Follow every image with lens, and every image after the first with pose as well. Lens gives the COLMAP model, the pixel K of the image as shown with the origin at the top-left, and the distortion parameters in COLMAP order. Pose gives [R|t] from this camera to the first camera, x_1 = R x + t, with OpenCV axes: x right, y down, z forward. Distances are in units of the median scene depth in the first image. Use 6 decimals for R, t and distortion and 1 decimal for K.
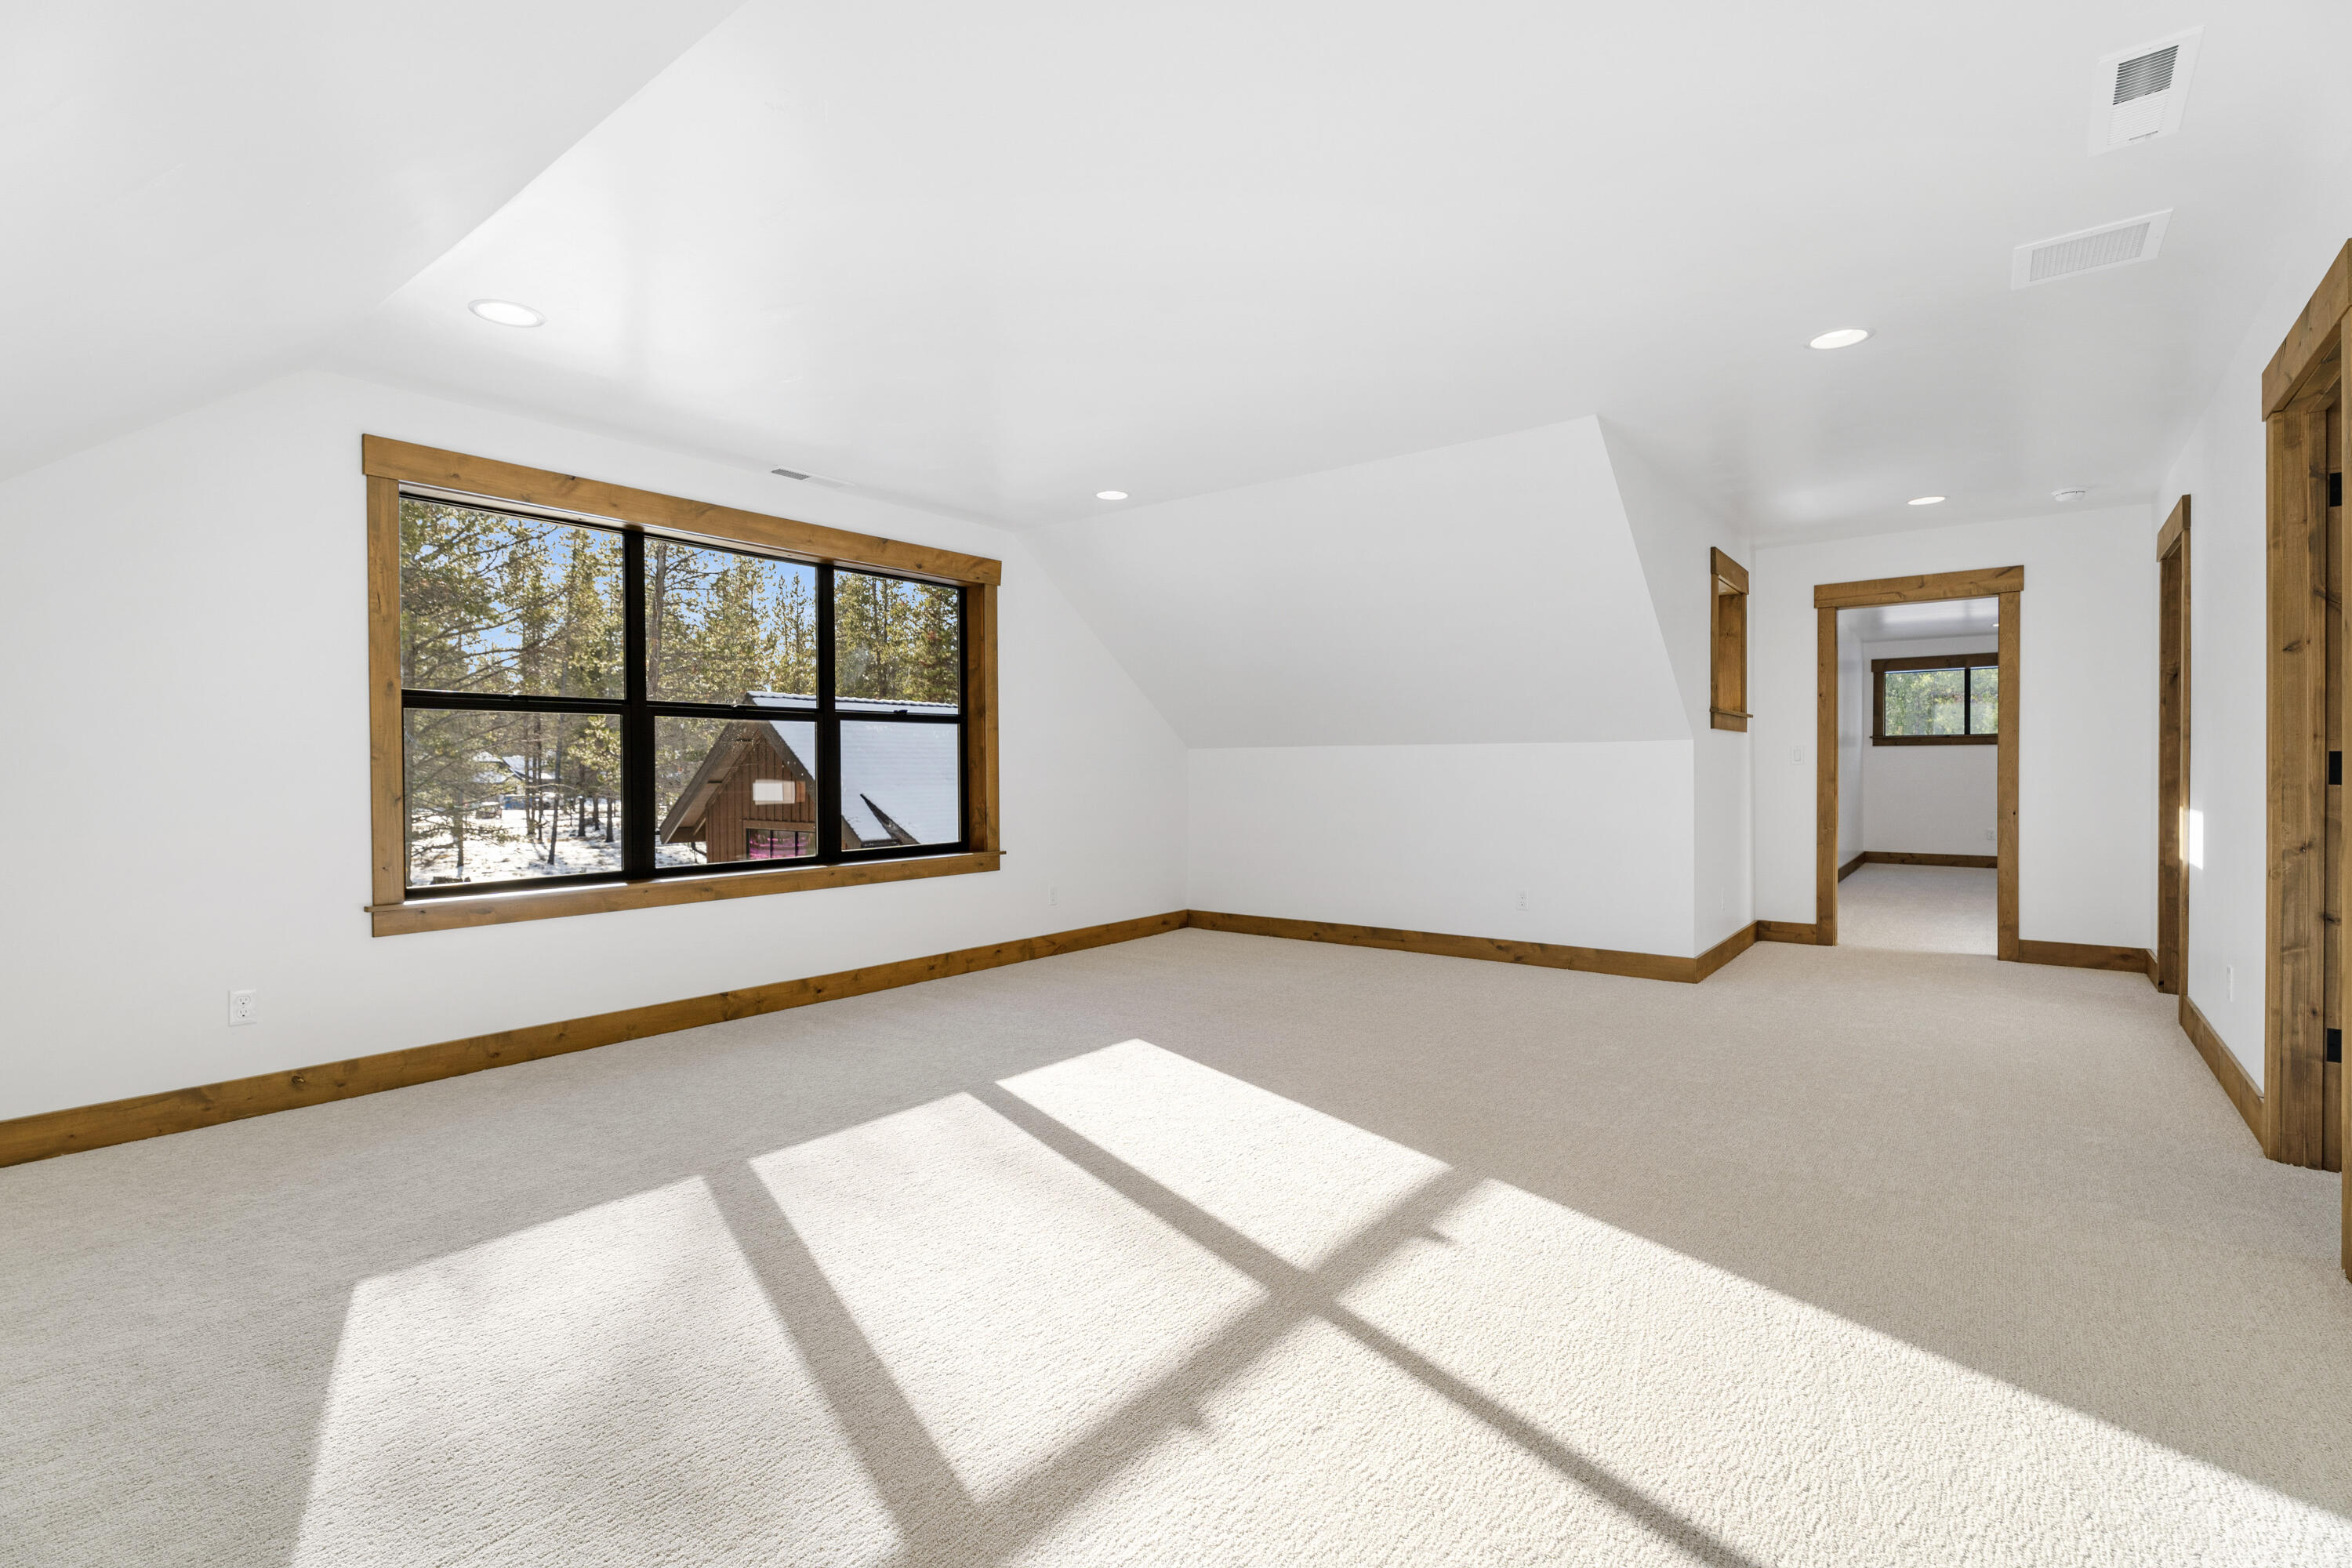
lens RADIAL K [[1060.4, 0, 1176.0], [0, 1060.4, 780.8], [0, 0, 1]] dist [0.001763, -0.003917]
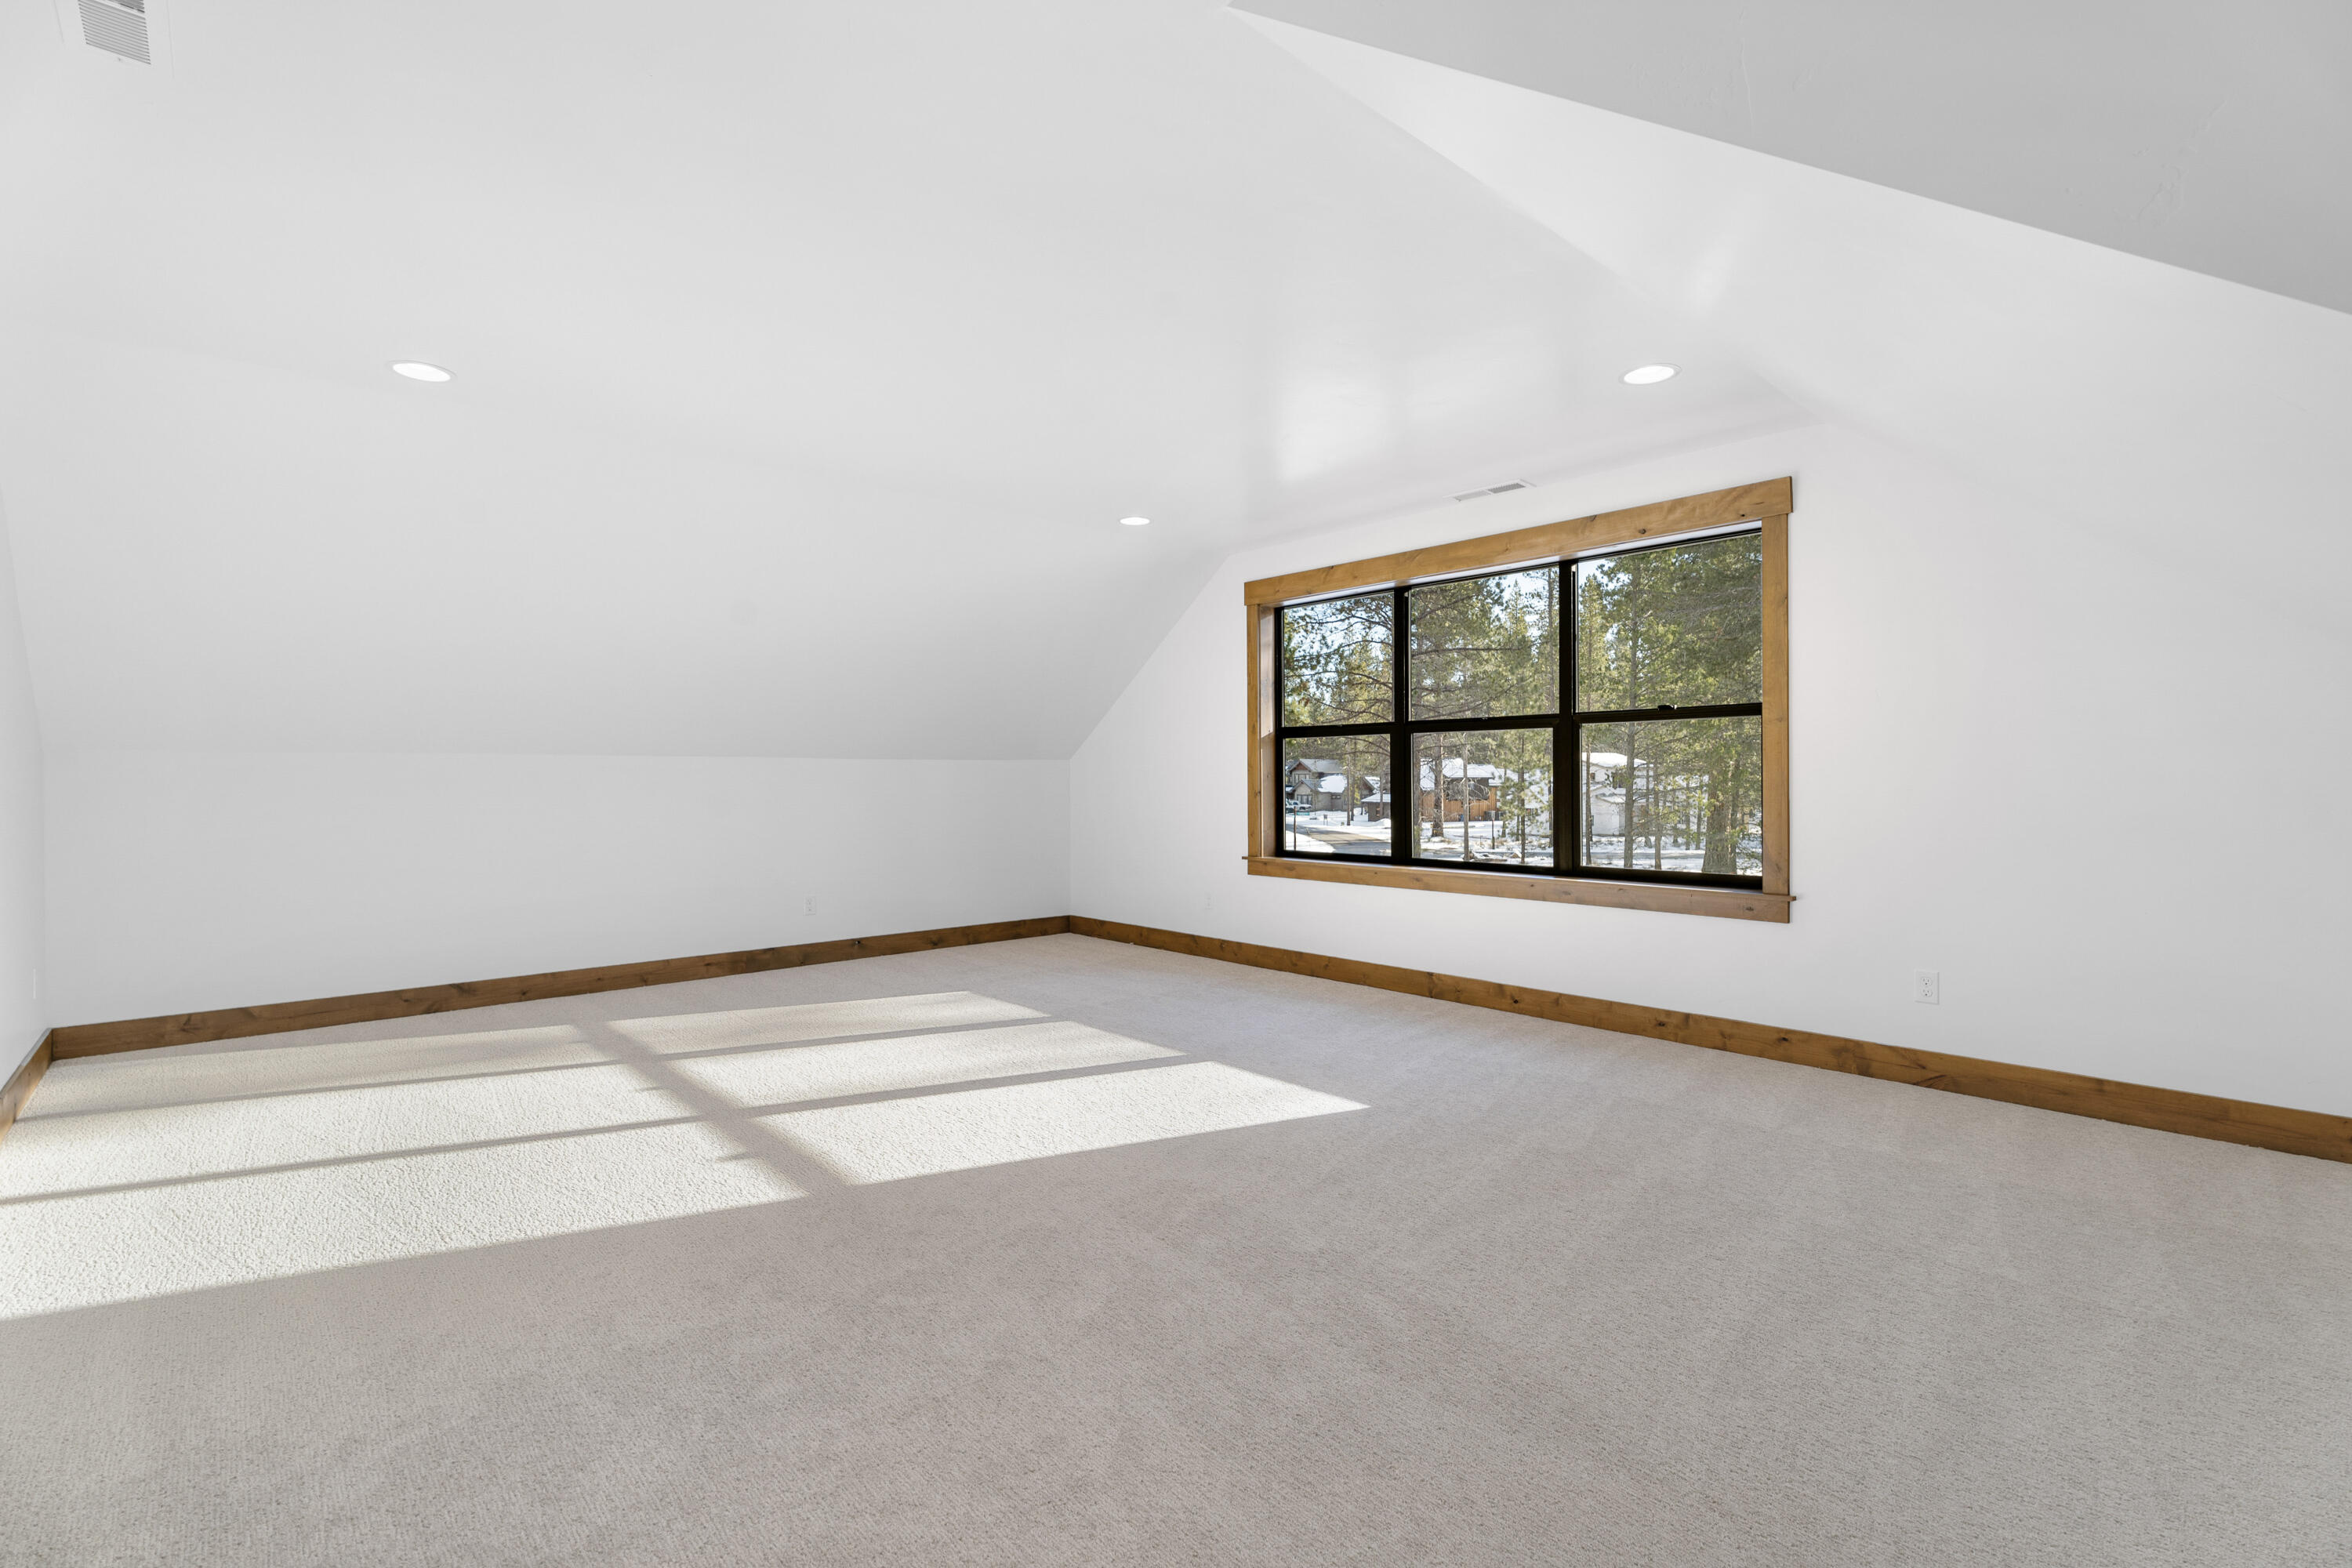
lens RADIAL K [[1060.4, 0, 1181.7], [0, 1060.4, 781.0], [0, 0, 1]] dist [0.001763, -0.003917]
pose [[-0.169156, 0.008976, -0.985548, 0.782440], [-0.008506, 0.999908, 0.010566, -0.017195], [0.985553, 0.010170, -0.169064, 0.972930]]
